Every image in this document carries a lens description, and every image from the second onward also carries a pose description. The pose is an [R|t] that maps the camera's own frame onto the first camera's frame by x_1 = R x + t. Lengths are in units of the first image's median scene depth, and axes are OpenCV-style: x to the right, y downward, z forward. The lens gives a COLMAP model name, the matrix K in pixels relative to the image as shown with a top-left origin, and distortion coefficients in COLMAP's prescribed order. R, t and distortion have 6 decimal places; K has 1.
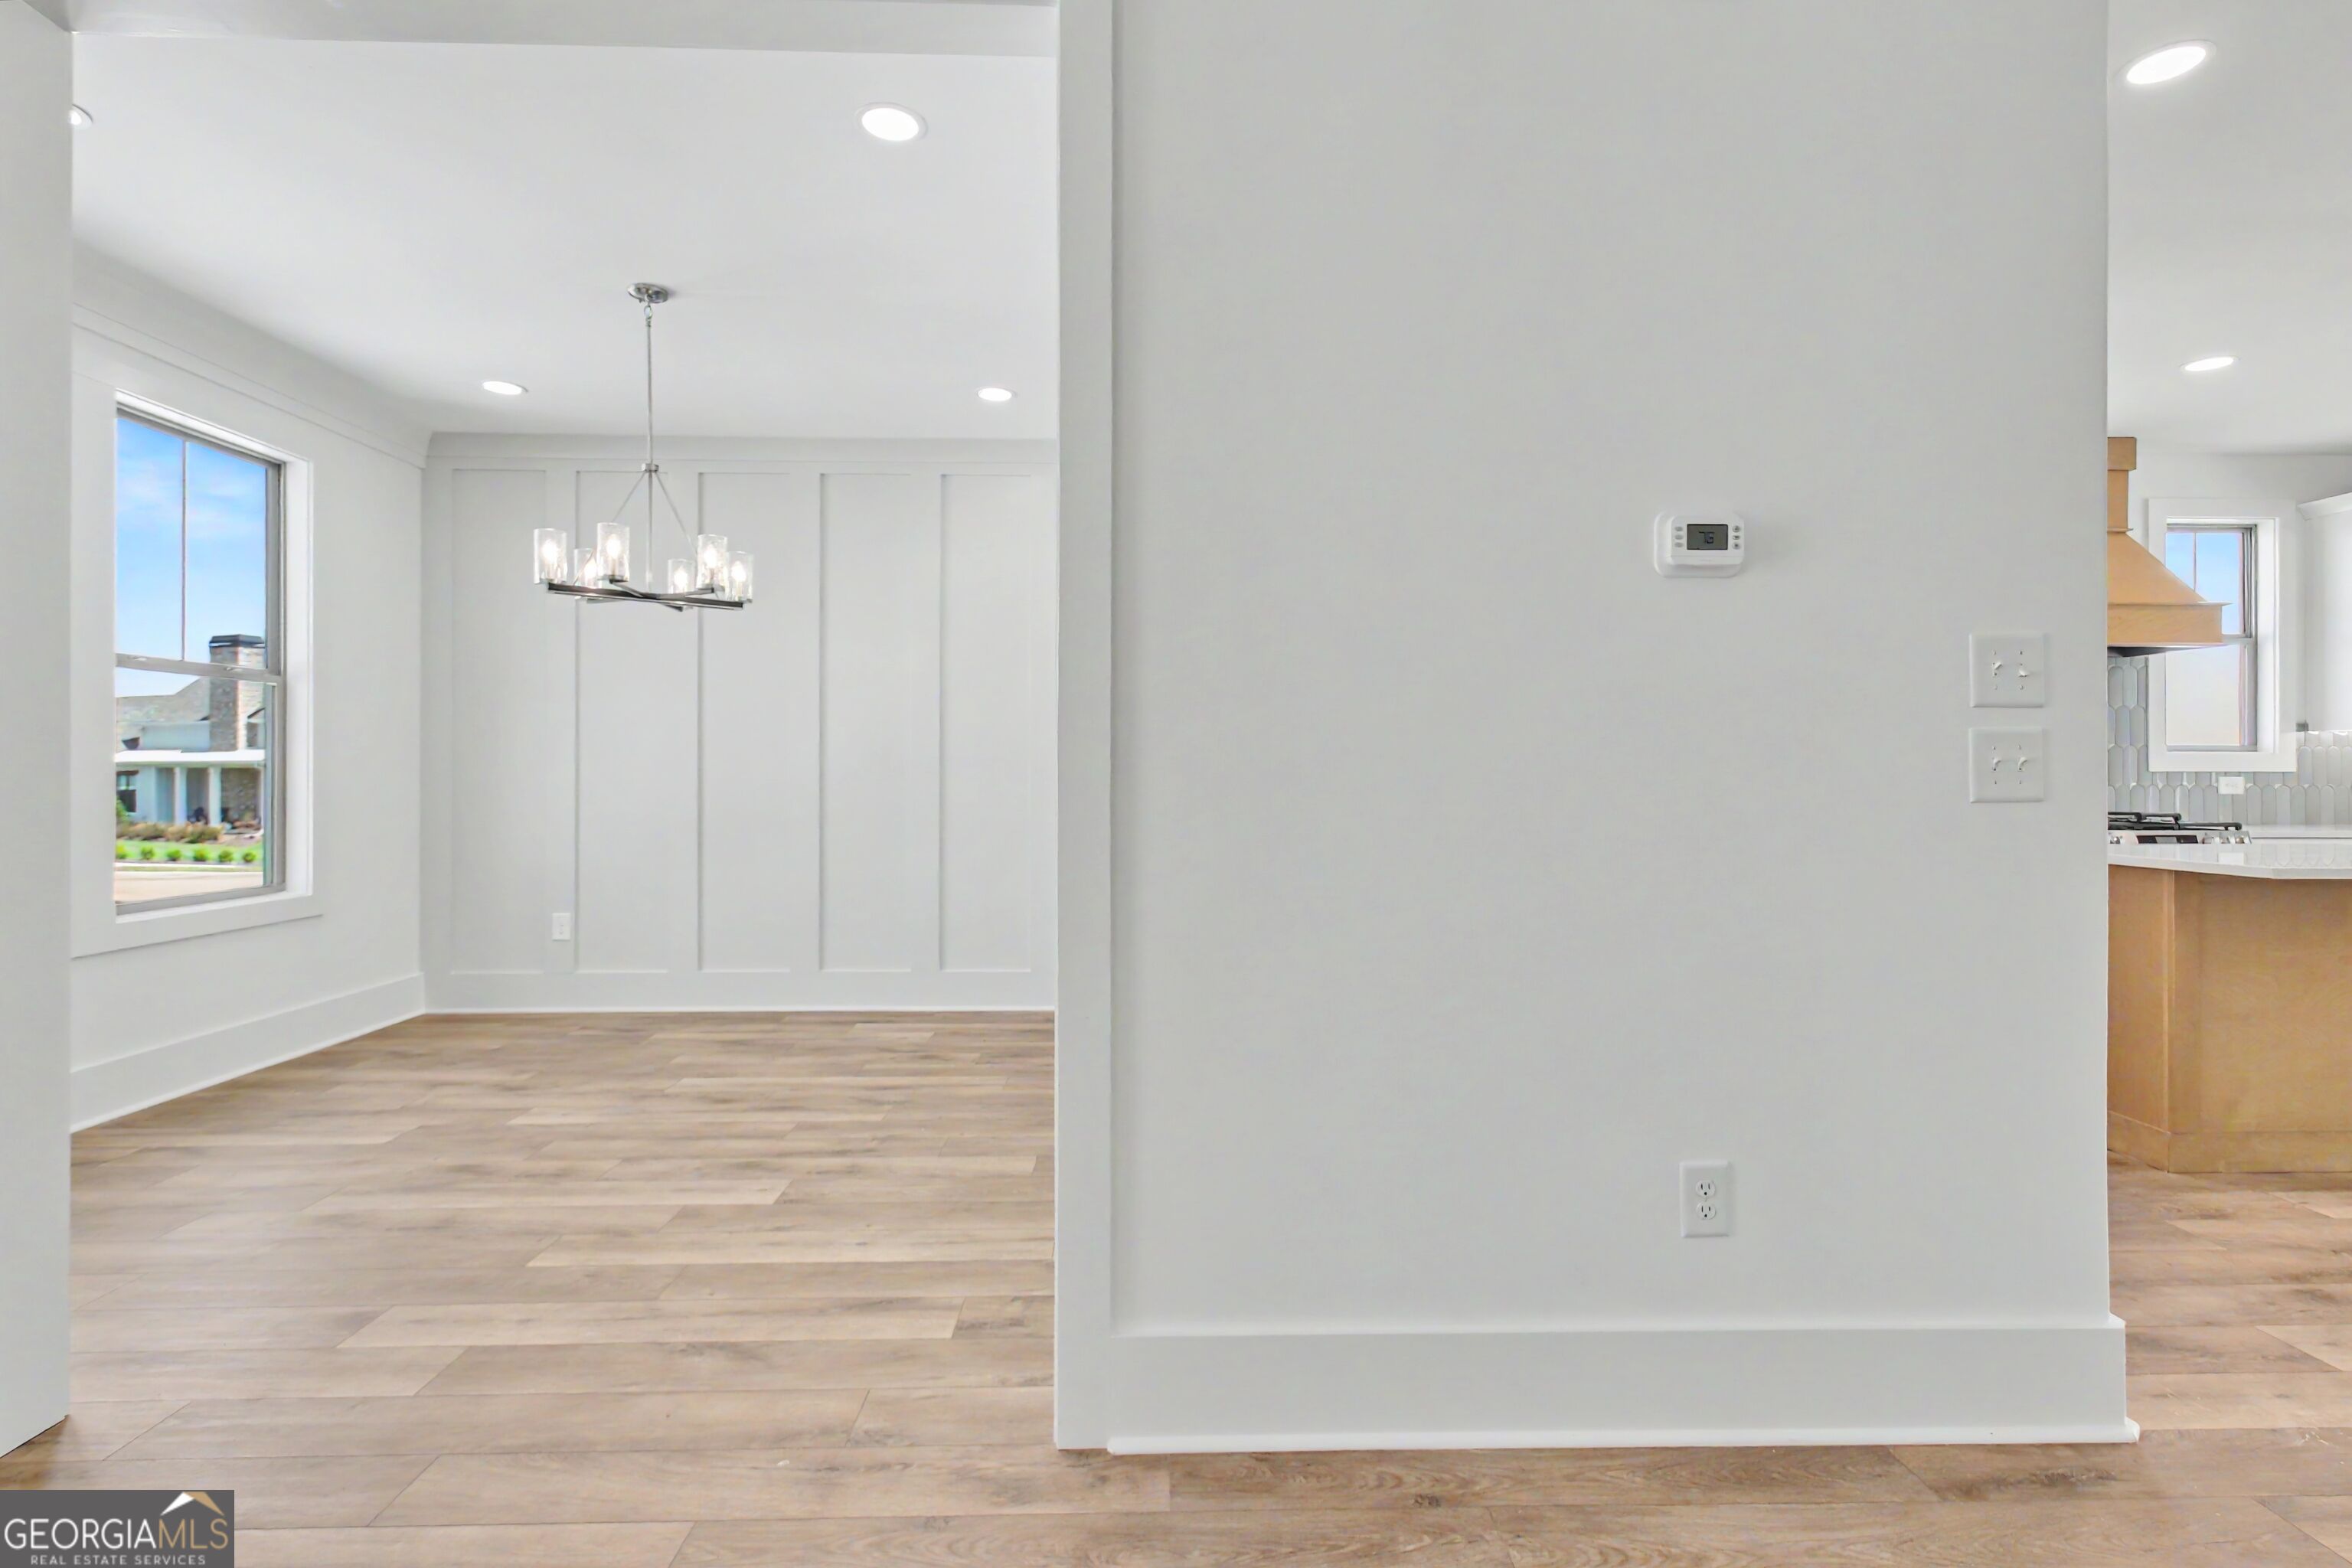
lens RADIAL K [[1109.2, 0, 1180.6], [0, 1109.2, 774.5], [0, 0, 1]] dist [0.000348, -0.000309]
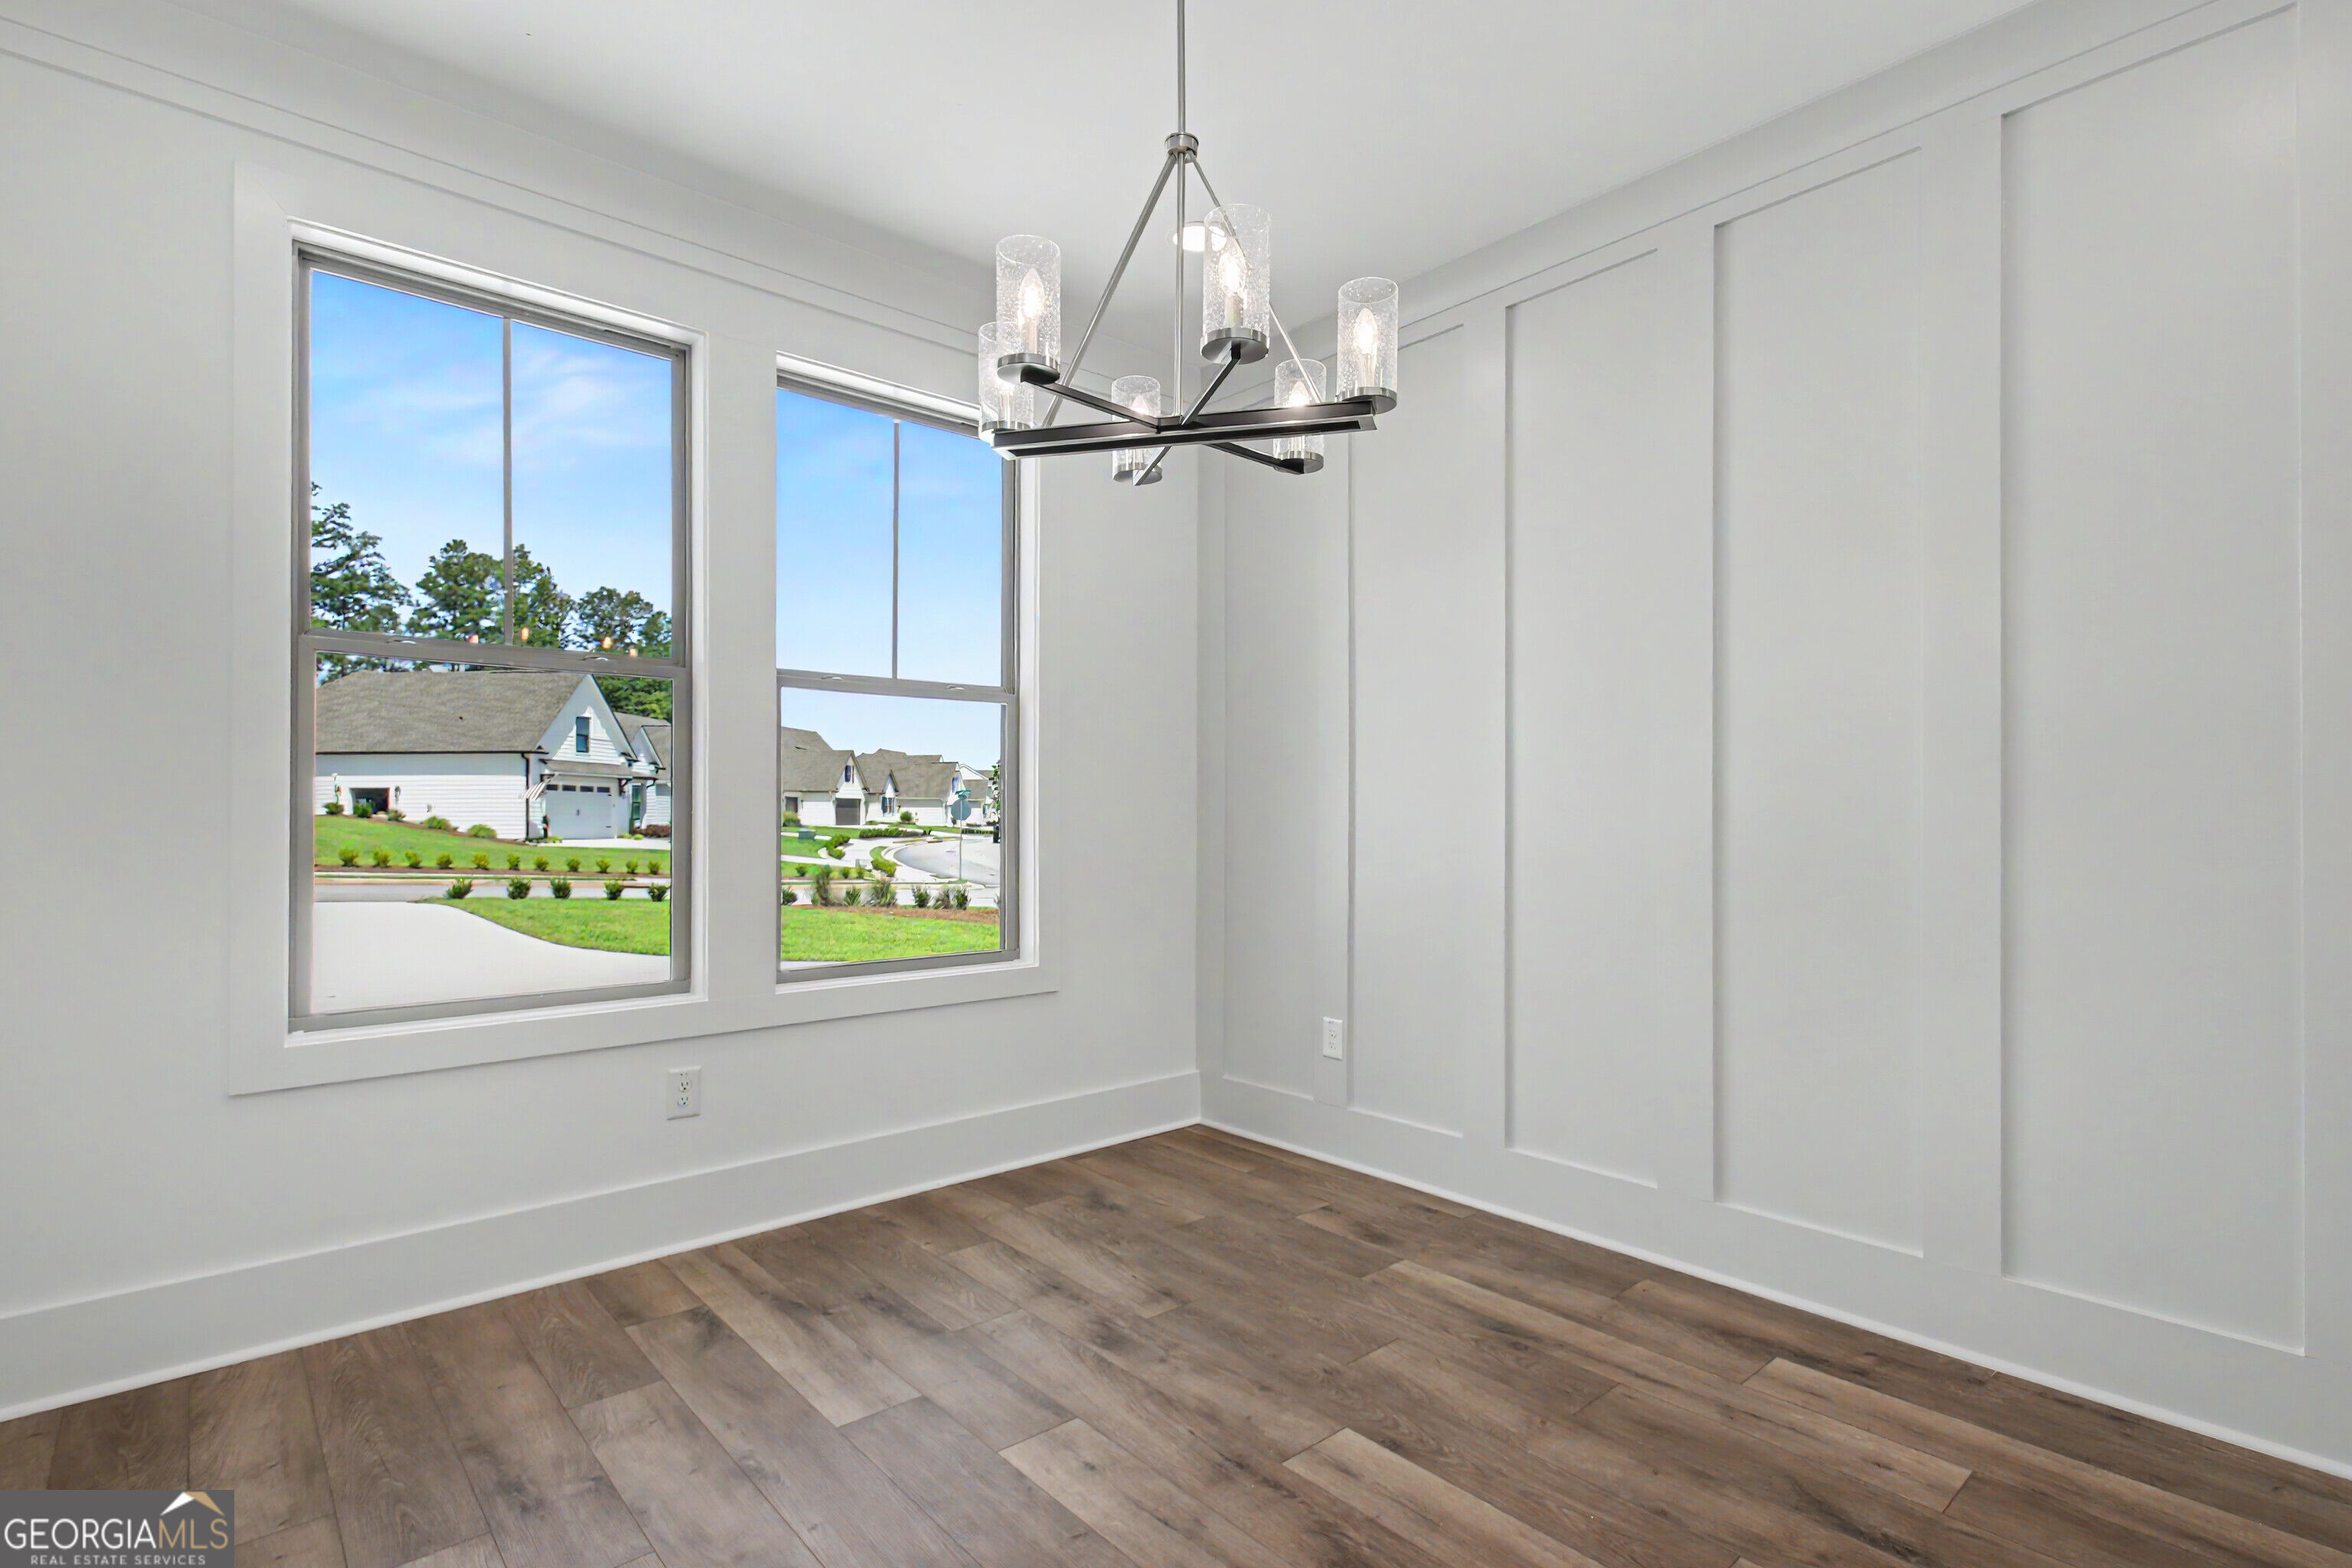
lens RADIAL K [[1117.1, 0, 1173.5], [0, 1117.1, 795.5], [0, 0, 1]] dist [0.009489, -0.001997]
pose [[0.633567, -0.015271, -0.773537, -0.120918], [-0.002781, 0.999754, -0.022015, 0.004172], [0.773683, 0.016099, 0.633368, 0.699269]]
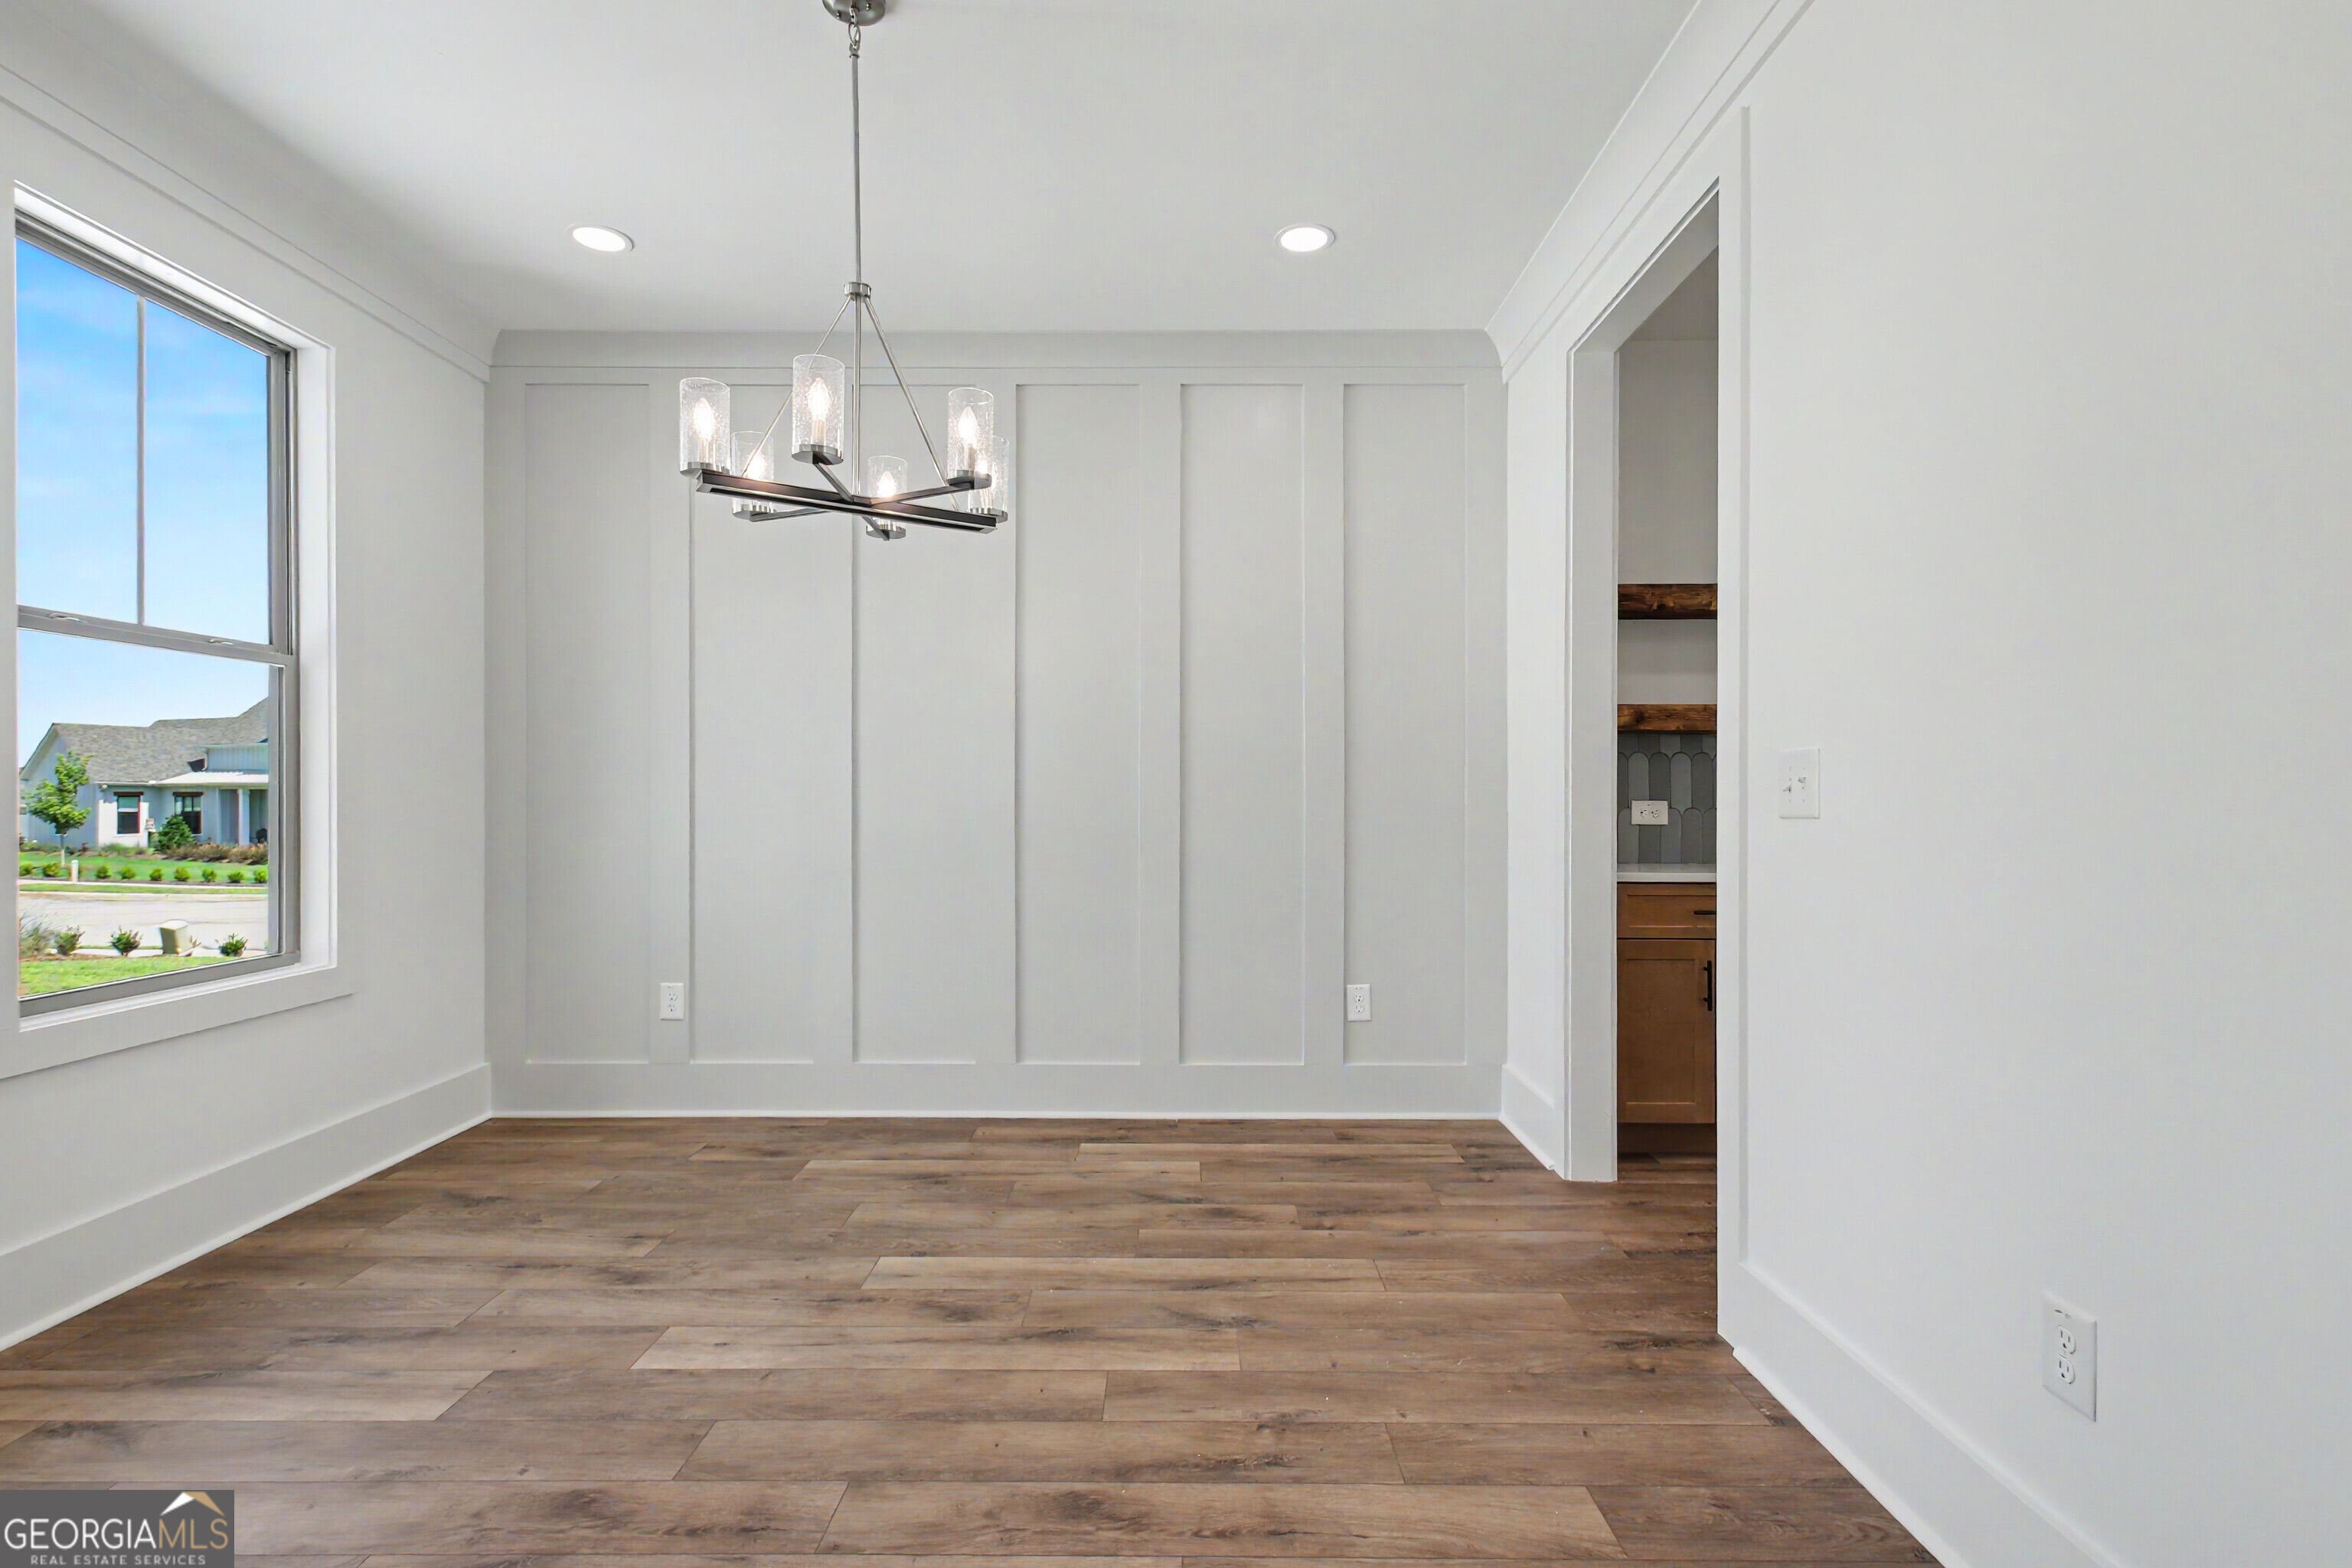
lens RADIAL K [[1117.1, 0, 1173.5], [0, 1117.1, 795.5], [0, 0, 1]] dist [0.009489, -0.001997]
pose [[0.999015, -0.002424, -0.044300, -0.276336], [0.002493, 0.999996, 0.001504, -0.000112], [0.044296, -0.001613, 0.999017, 0.390366]]
